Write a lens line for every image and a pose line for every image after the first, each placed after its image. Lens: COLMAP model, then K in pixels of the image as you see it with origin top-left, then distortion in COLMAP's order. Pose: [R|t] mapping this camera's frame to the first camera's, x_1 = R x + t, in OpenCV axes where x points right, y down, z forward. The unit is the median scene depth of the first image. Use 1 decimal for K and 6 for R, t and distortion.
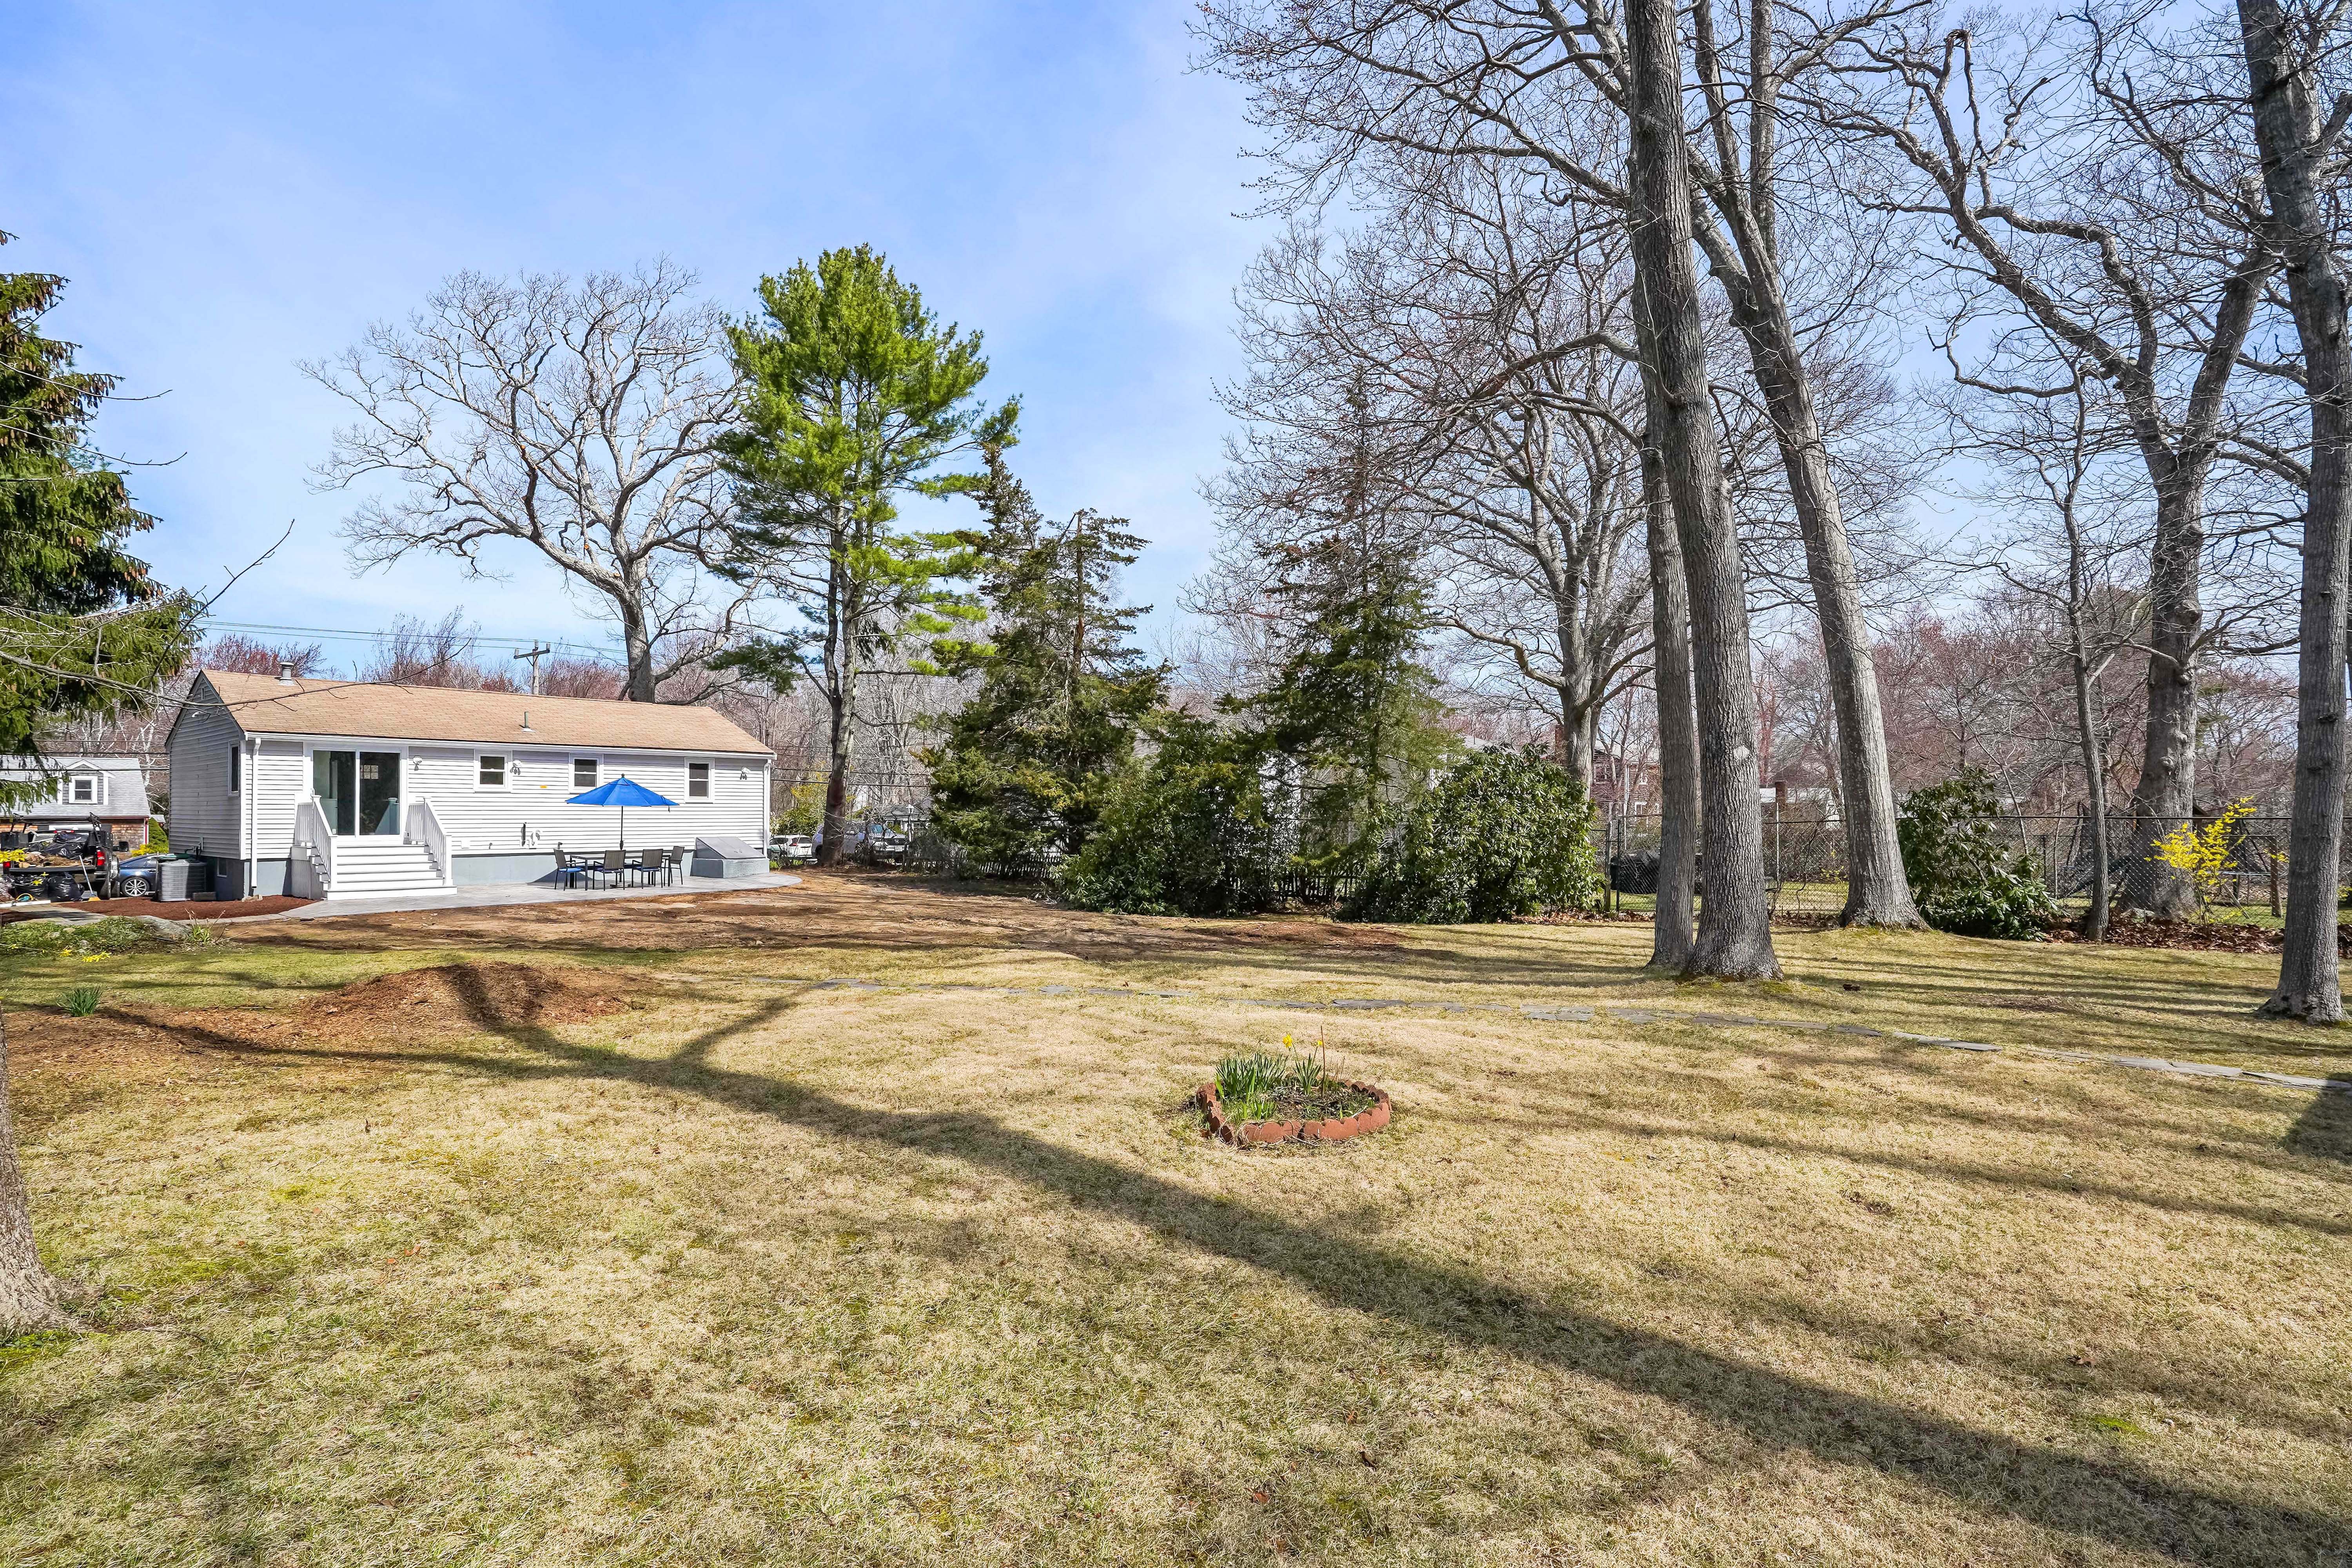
lens RADIAL K [[1236.5, 0, 1174.7], [0, 1236.5, 843.8], [0, 0, 1]] dist [-0.039822, 0.004740]
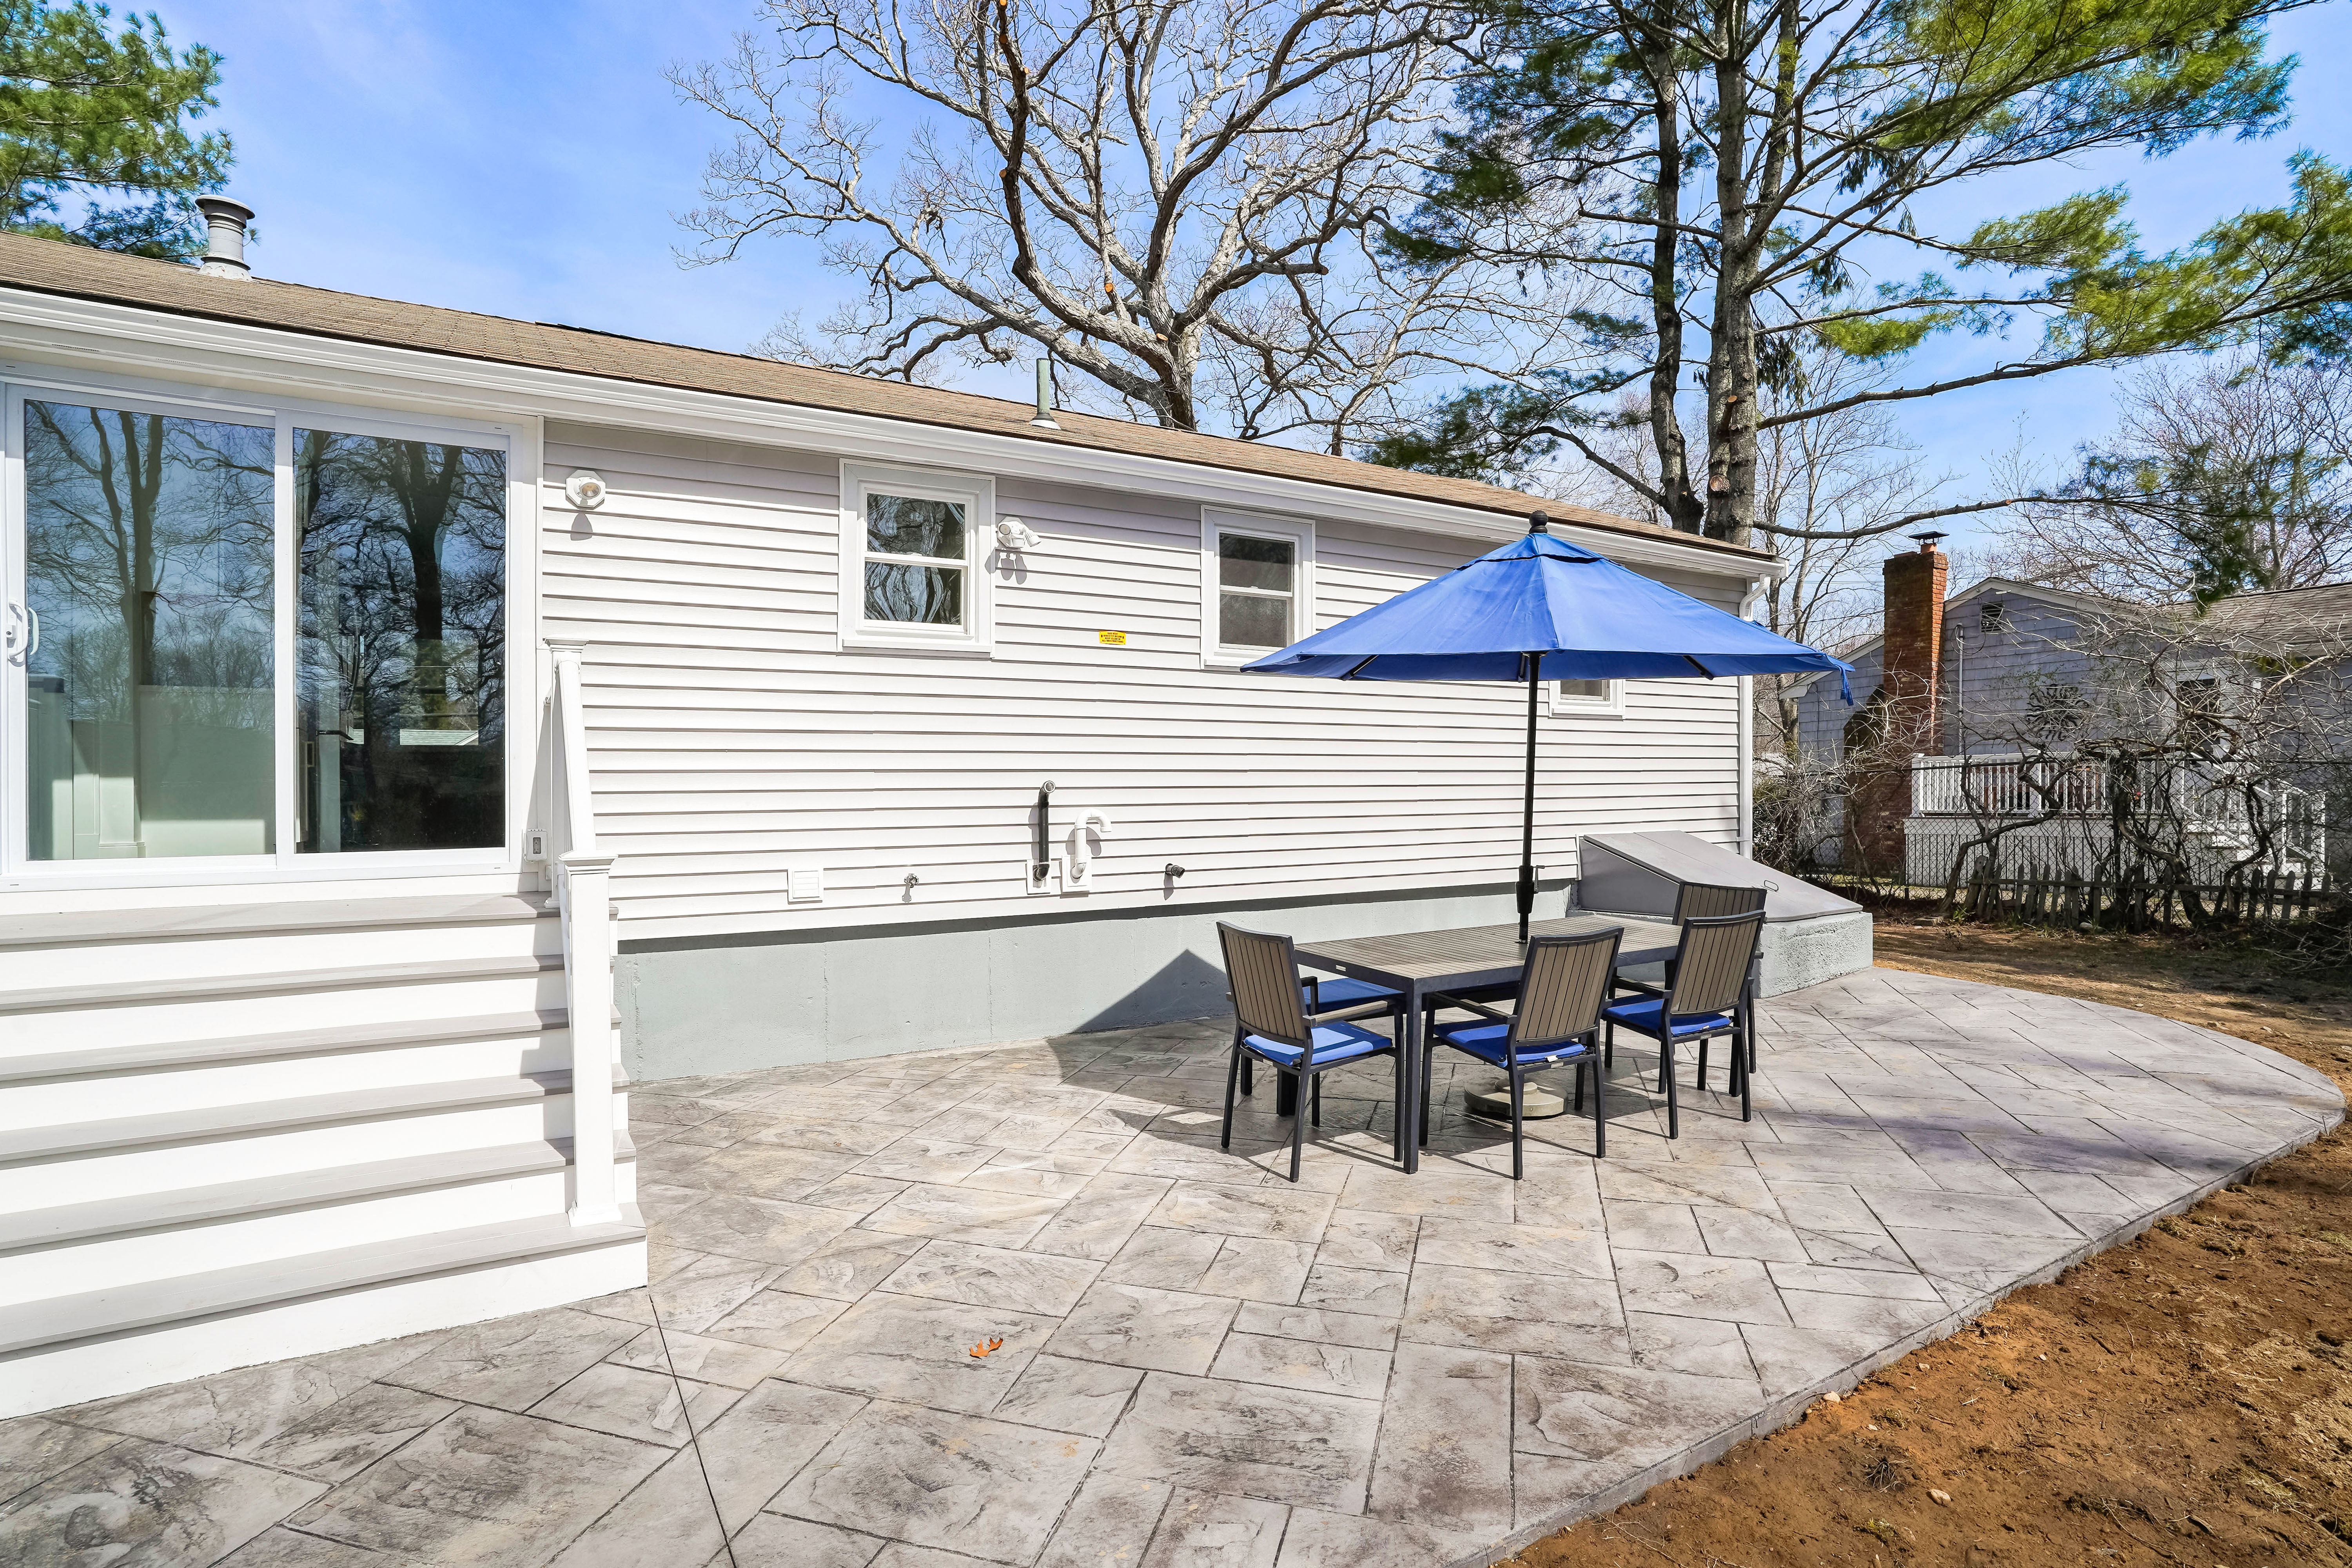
lens RADIAL K [[1236.5, 0, 1183.2], [0, 1236.5, 795.1], [0, 0, 1]] dist [-0.039822, 0.004740]
pose [[0.945506, -0.011106, -0.325415, -0.407864], [0.002980, 0.999671, -0.025459, -0.009031], [0.325591, 0.023101, 0.945228, 0.746054]]
